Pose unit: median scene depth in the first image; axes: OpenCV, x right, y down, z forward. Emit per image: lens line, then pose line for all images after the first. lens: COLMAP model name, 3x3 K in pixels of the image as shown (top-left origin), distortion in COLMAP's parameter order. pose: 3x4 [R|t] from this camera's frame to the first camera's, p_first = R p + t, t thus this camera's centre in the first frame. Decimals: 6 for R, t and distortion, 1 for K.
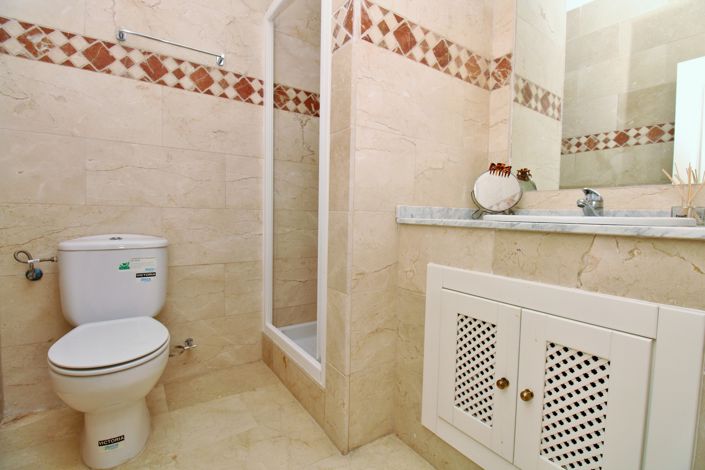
lens RADIAL K [[328.0, 0, 358.8], [0, 328.0, 235.6], [0, 0, 1]] dist [-0.009199, -0.005311]
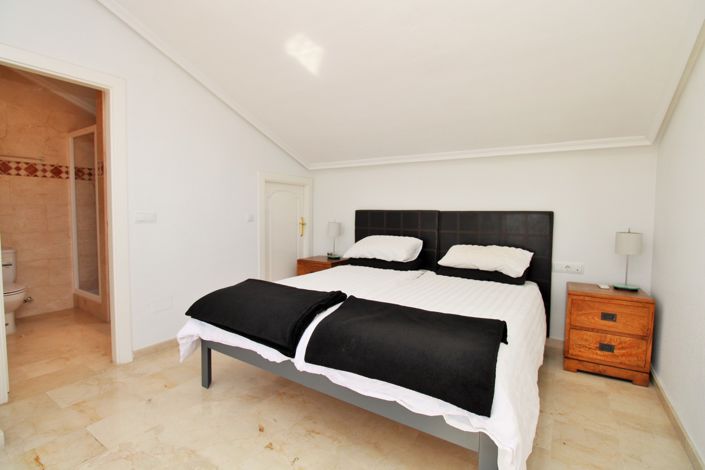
lens RADIAL K [[328.0, 0, 347.4], [0, 328.0, 236.3], [0, 0, 1]] dist [-0.009199, -0.005311]
pose [[0.921570, -0.034894, 0.386642, 0.498504], [0.030962, 0.999386, 0.016393, -0.030493], [-0.386977, -0.003137, 0.922084, -1.489135]]
